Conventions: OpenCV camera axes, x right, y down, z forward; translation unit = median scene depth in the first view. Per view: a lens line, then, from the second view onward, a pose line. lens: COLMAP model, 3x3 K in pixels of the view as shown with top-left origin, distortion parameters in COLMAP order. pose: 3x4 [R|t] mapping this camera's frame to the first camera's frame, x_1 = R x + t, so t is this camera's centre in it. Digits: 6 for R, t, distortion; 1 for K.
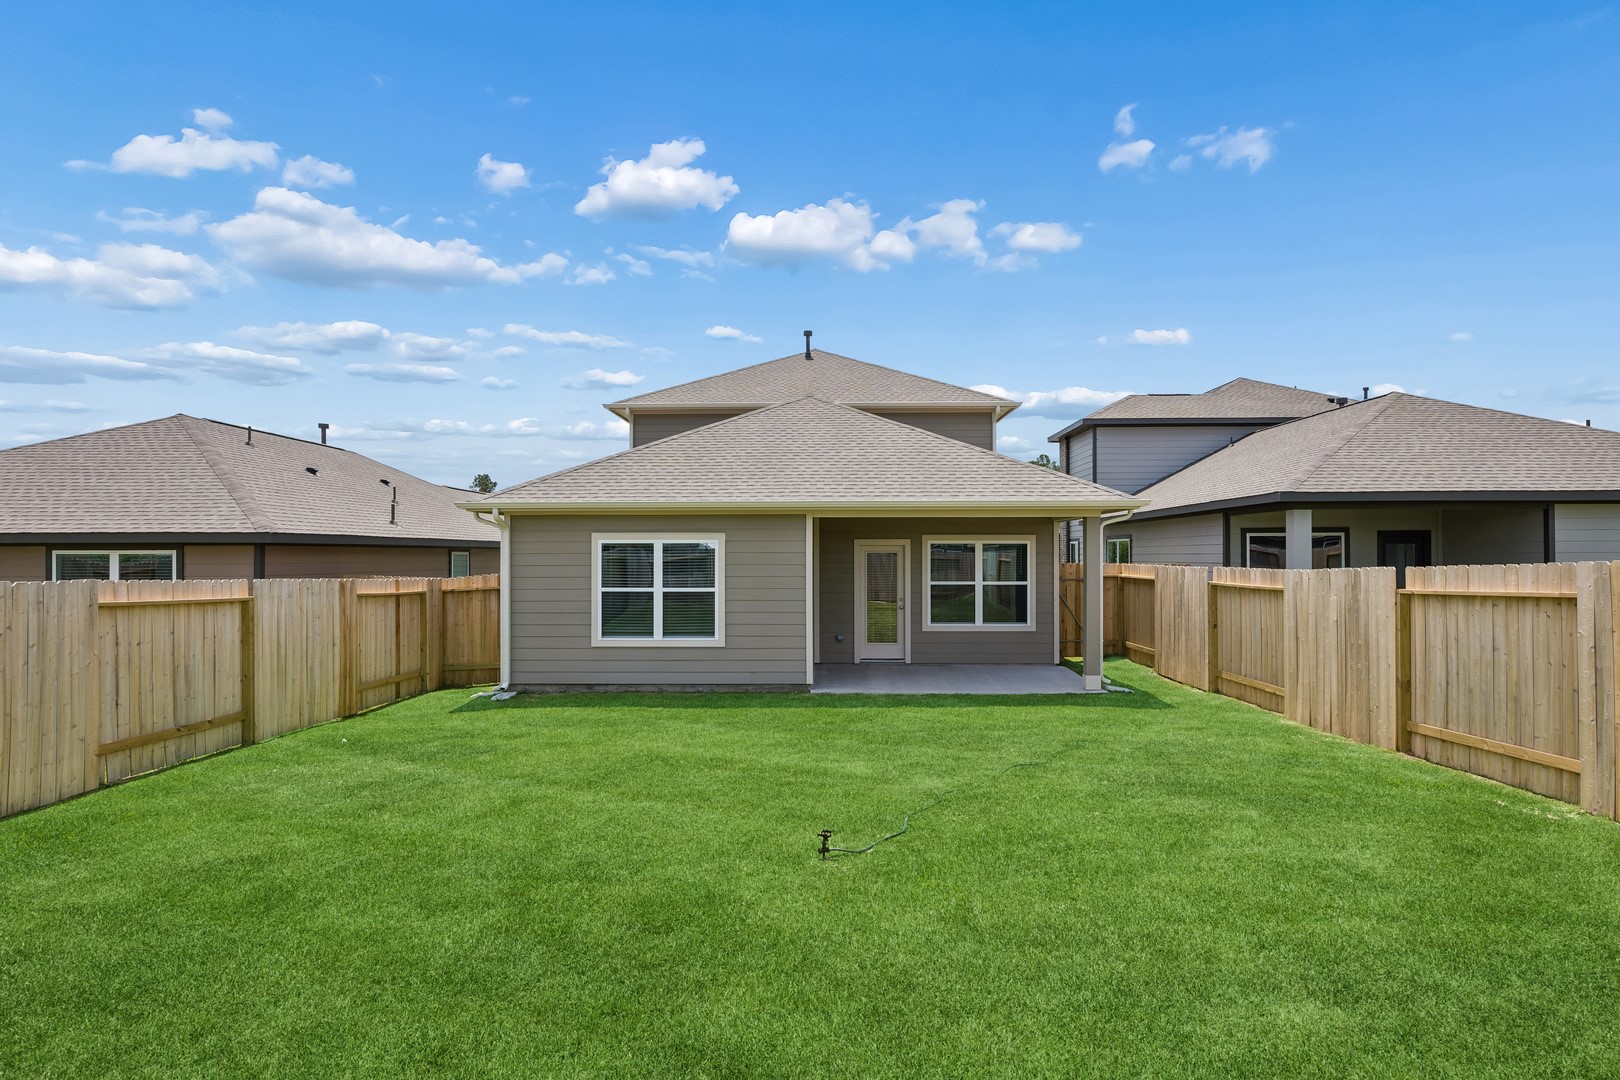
lens RADIAL K [[856.0, 0, 810.0], [0, 856.0, 540.0], [0, 0, 1]] dist [-0.000528, -0.000224]
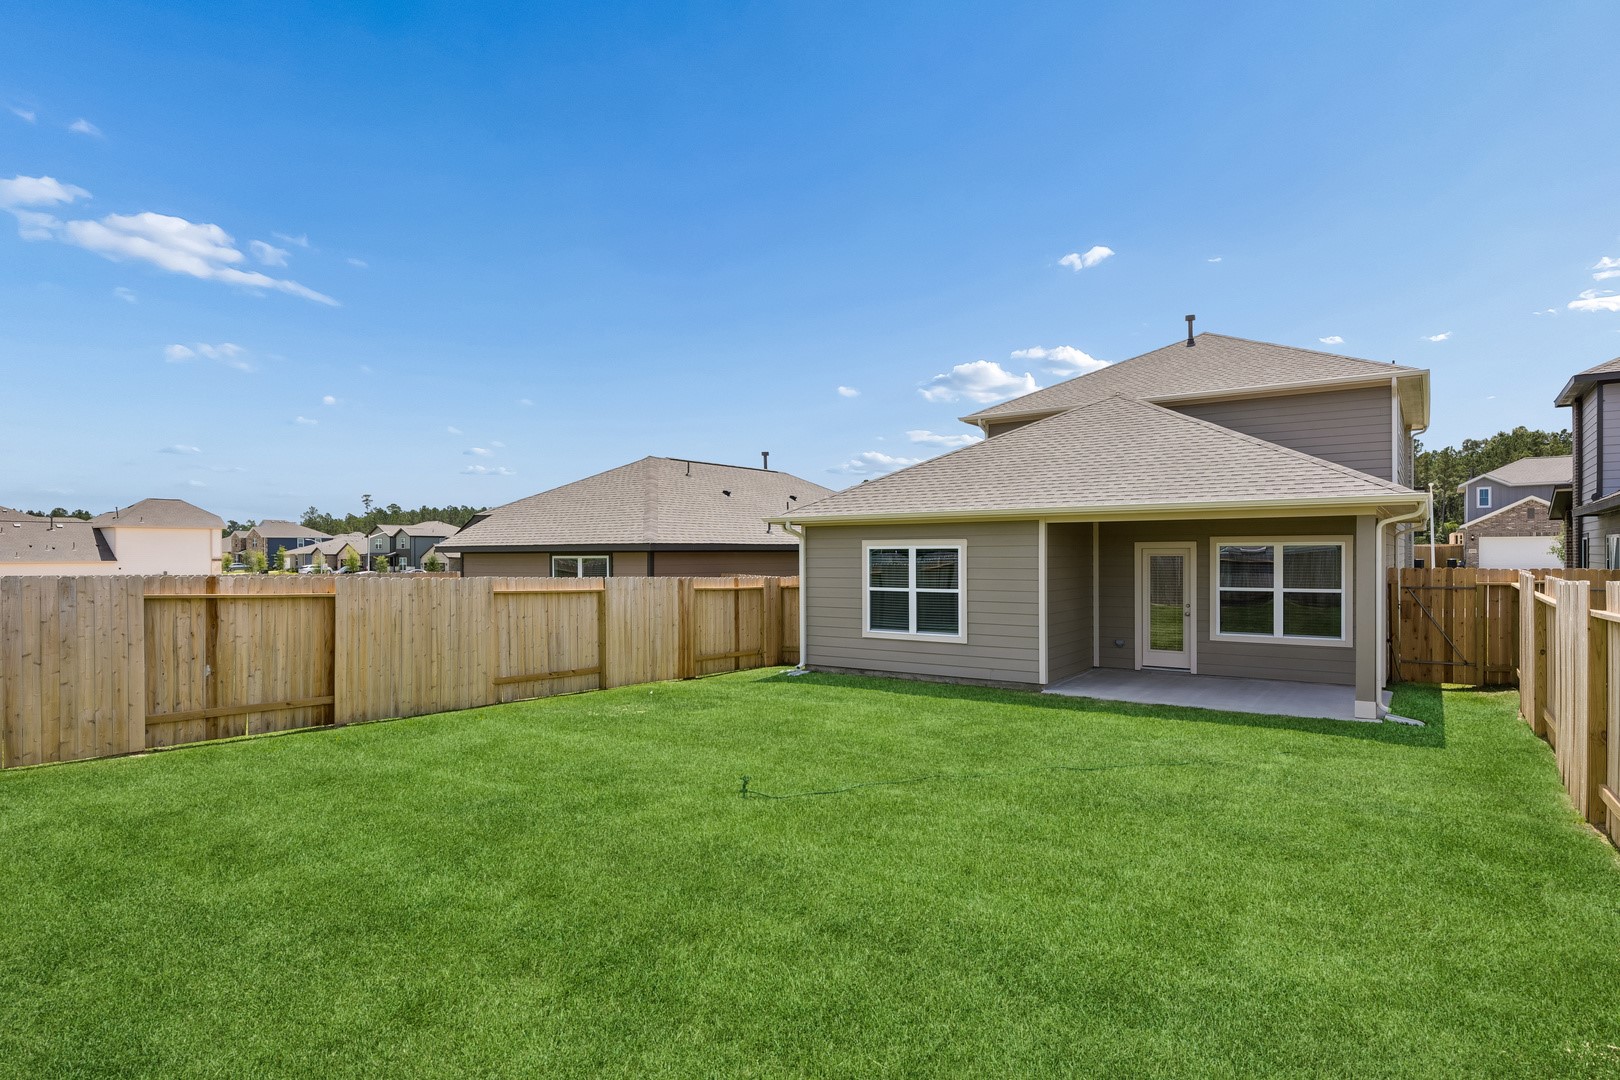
lens RADIAL K [[856.0, 0, 810.0], [0, 856.0, 540.0], [0, 0, 1]] dist [-0.000528, -0.000224]
pose [[0.828998, -0.011411, -0.559135, 0.345780], [0.013421, 0.999910, -0.000508, -0.009246], [0.559090, -0.007083, 0.829077, -0.014249]]
